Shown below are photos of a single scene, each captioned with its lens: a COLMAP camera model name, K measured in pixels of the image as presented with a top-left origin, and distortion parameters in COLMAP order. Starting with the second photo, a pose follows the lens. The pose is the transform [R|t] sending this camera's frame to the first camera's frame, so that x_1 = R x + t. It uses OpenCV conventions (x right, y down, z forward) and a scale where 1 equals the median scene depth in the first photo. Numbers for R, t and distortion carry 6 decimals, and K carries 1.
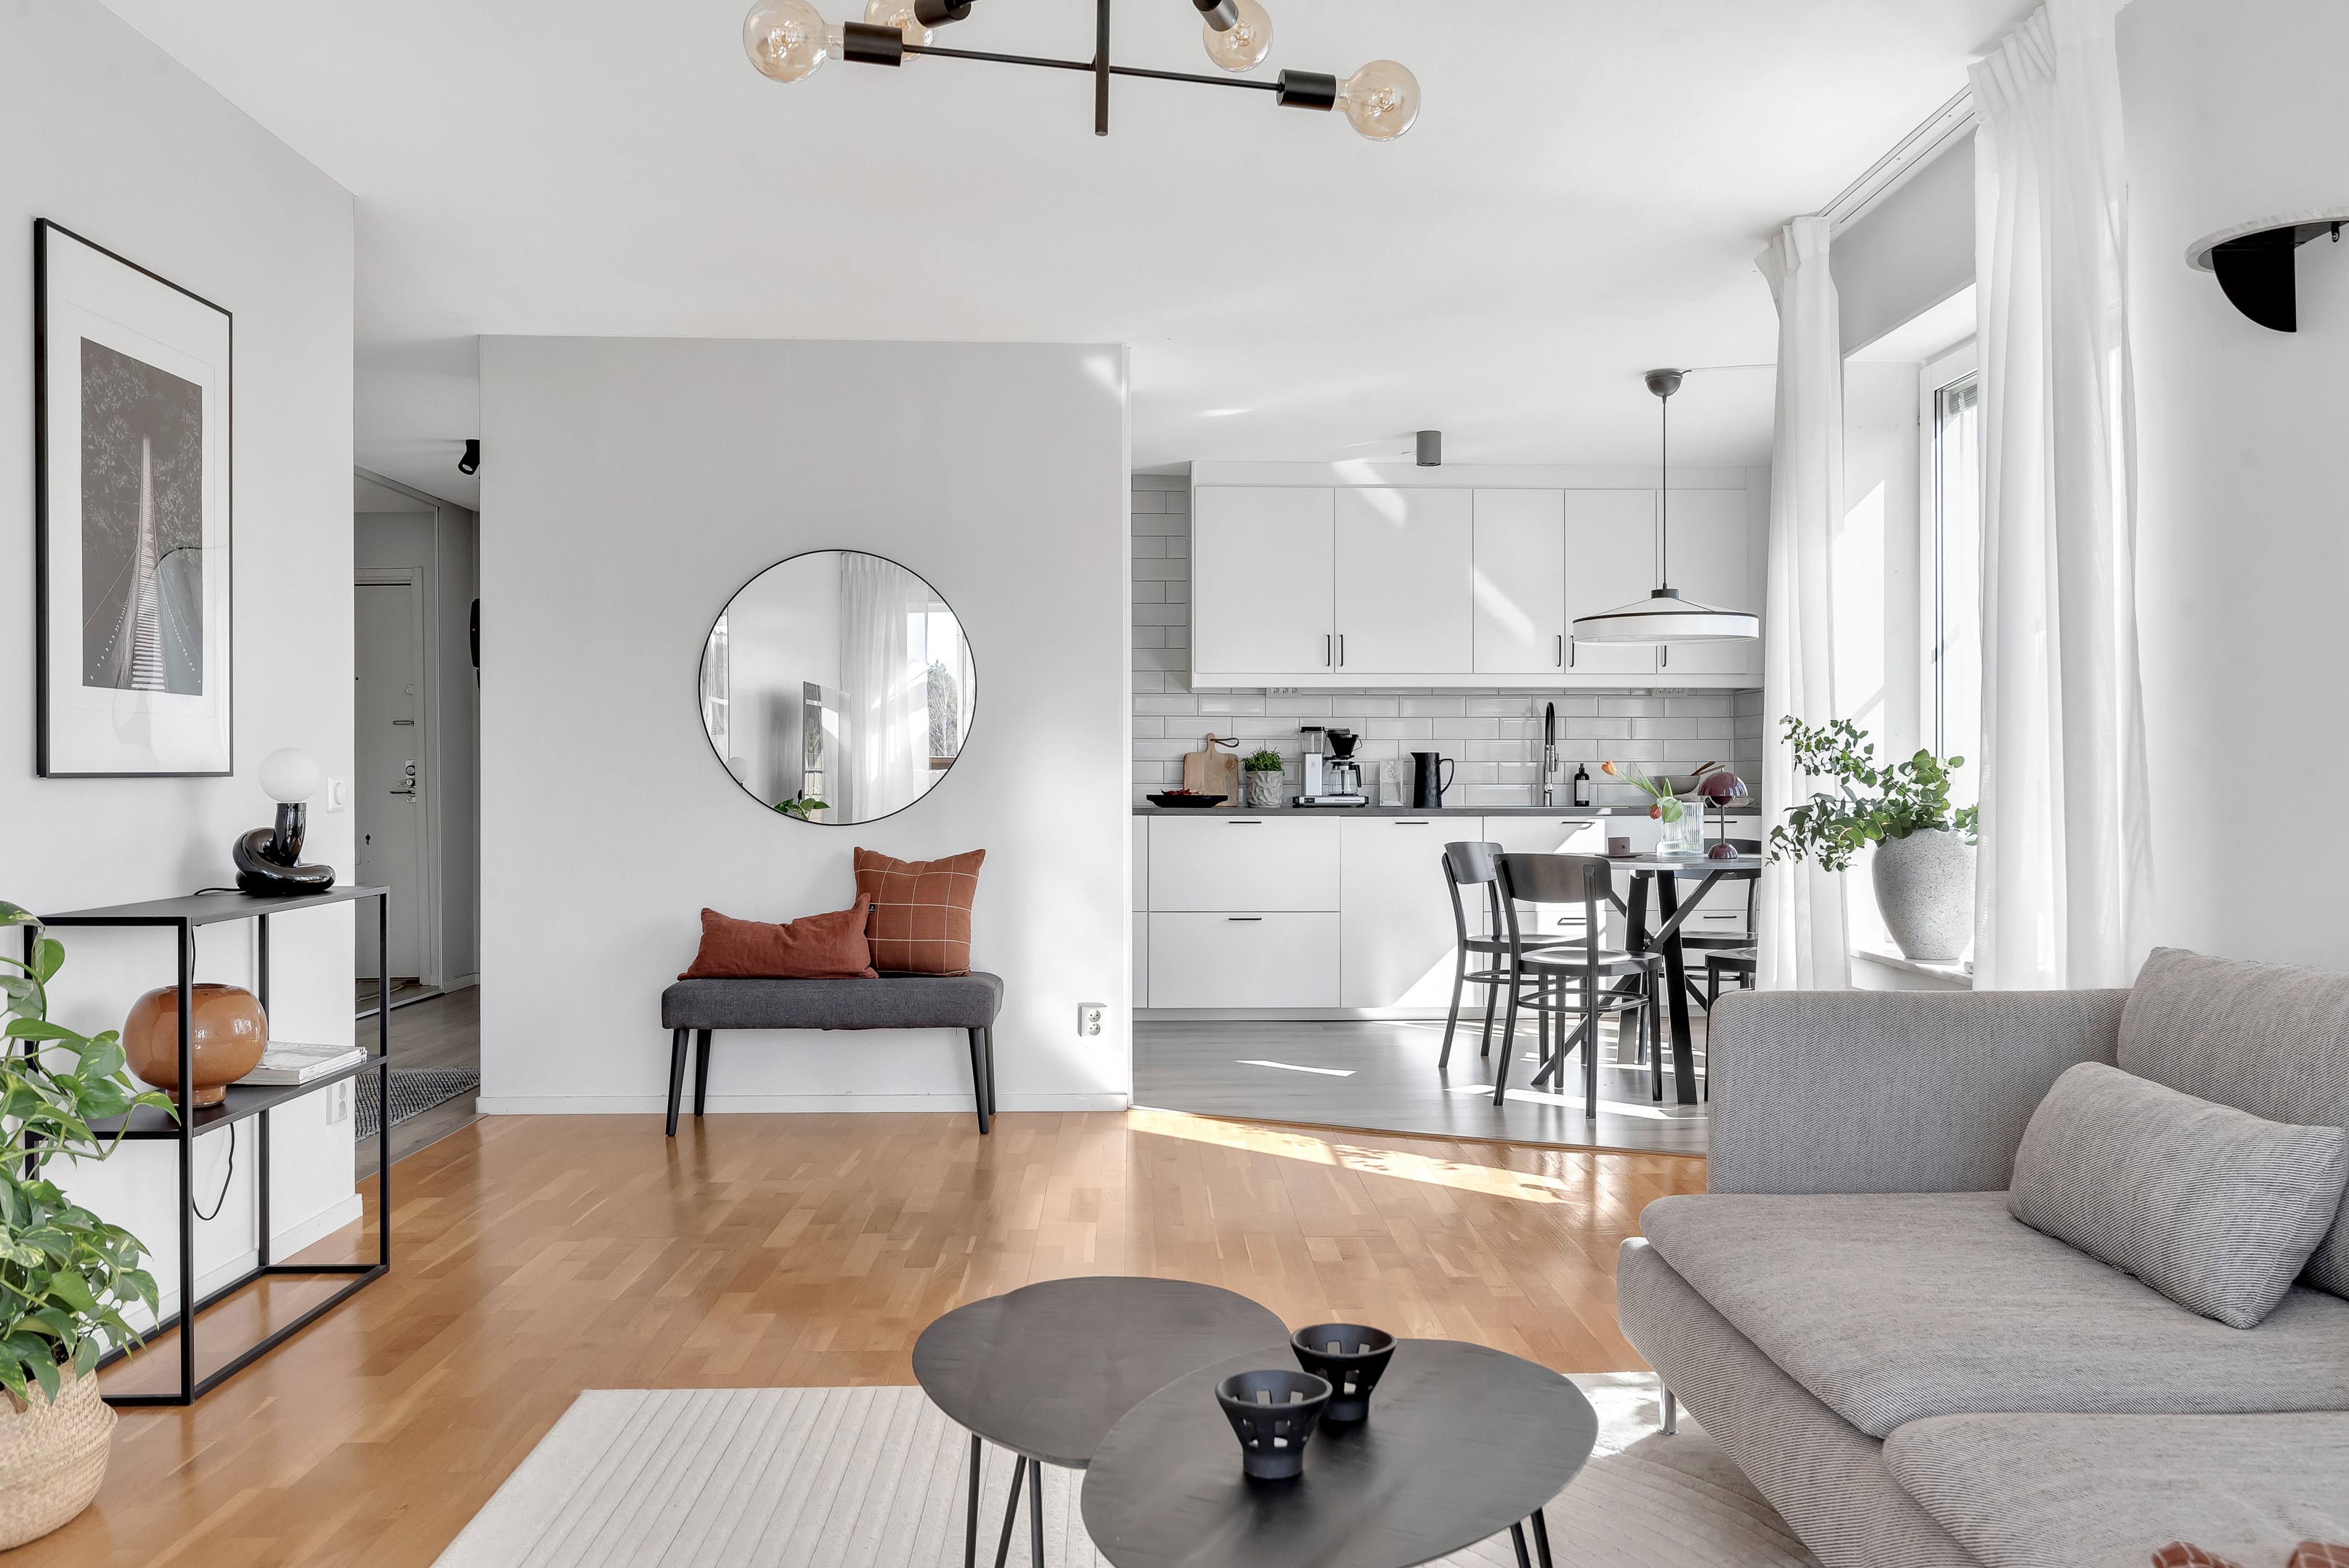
lens RADIAL K [[1834.9, 0, 1188.4], [0, 1834.9, 778.3], [0, 0, 1]] dist [-0.015811, 0.002145]
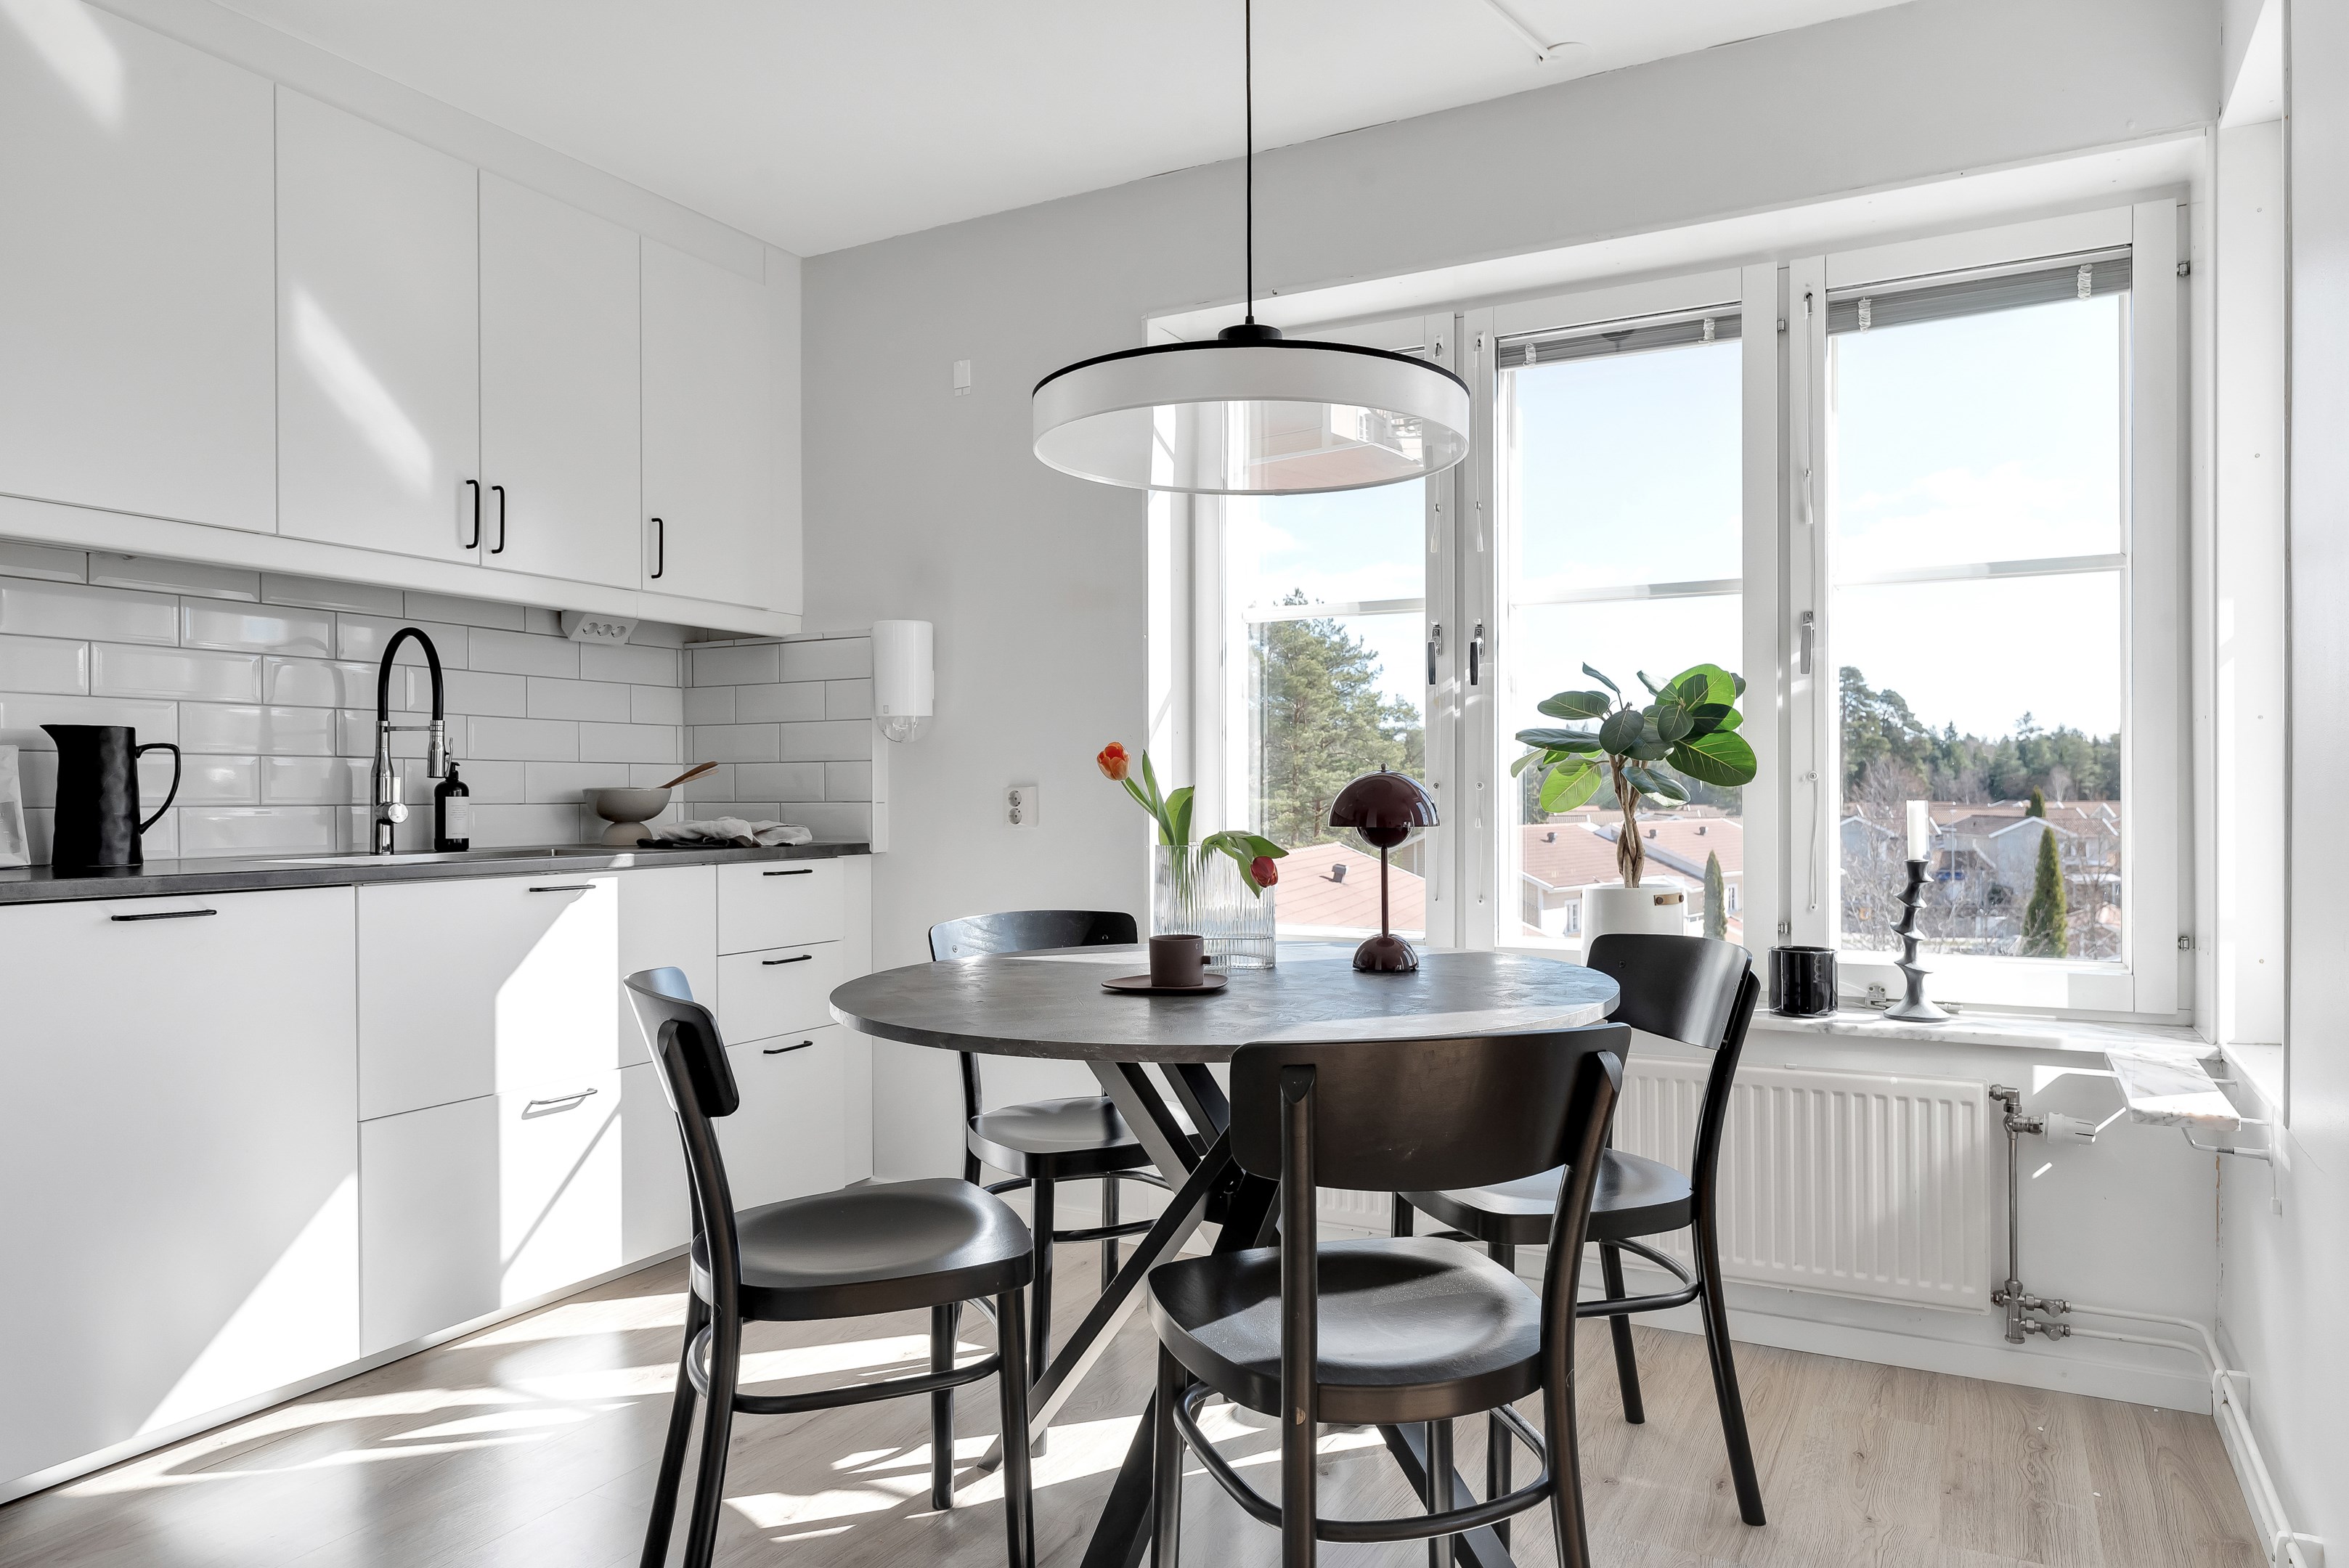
lens RADIAL K [[1492.6, 0, 1194.1], [0, 1492.6, 794.0], [0, 0, 1]] dist [0.002601, 0.003872]
pose [[0.489139, 0.000154, 0.872206, -0.044702], [0.002588, 0.999995, -0.001628, 0.002115], [-0.872202, 0.003053, 0.489136, 0.842912]]
